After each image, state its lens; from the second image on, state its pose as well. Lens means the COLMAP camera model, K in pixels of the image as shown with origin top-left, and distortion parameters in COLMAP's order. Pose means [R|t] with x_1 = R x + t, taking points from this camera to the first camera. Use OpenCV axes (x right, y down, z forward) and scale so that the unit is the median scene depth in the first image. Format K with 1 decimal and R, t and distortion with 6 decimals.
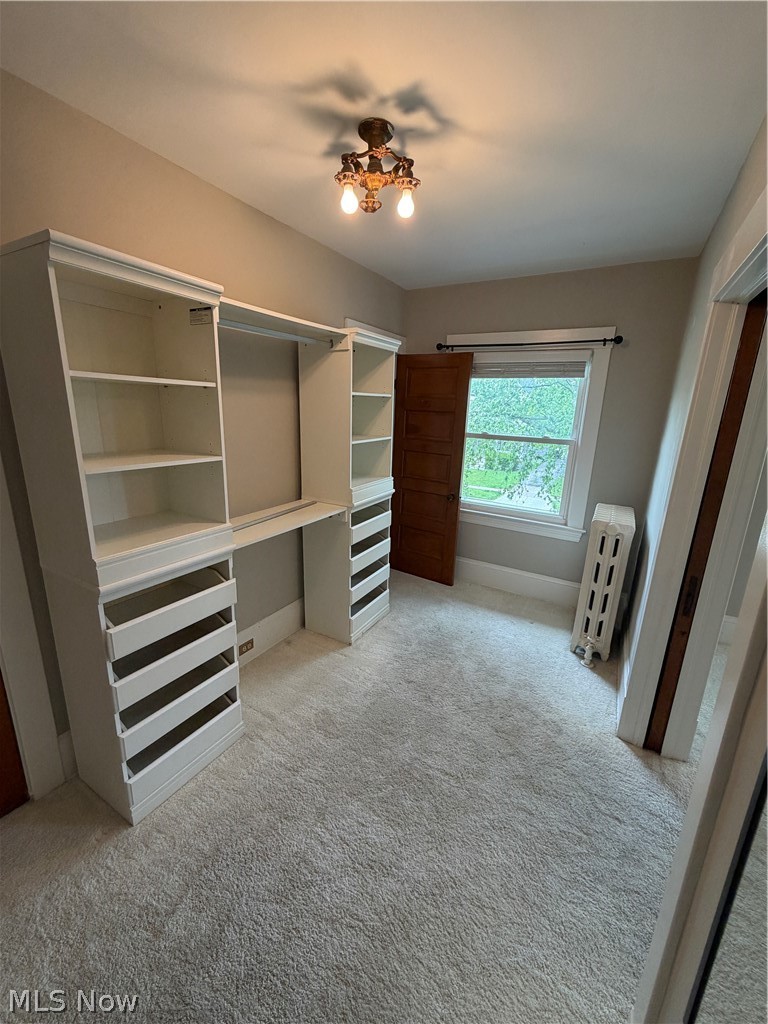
lens RADIAL K [[405.1, 0, 385.5], [0, 405.1, 508.4], [0, 0, 1]] dist [0.001672, 0.000048]
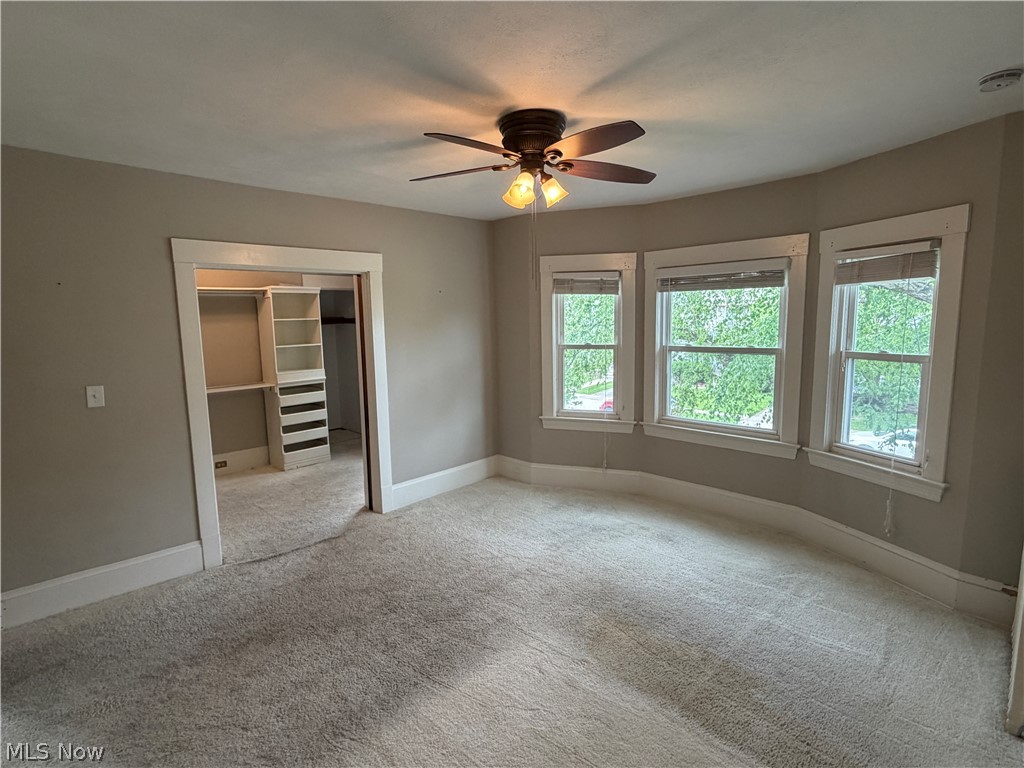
lens RADIAL K [[502.7, 0, 513.8], [0, 502.7, 384.4], [0, 0, 1]] dist [0.000612, 0.000228]
pose [[0.966210, -0.019025, -0.257052, 1.417170], [-0.013376, 0.992227, -0.123717, 0.246227], [0.257408, 0.122975, 0.958446, -0.782010]]
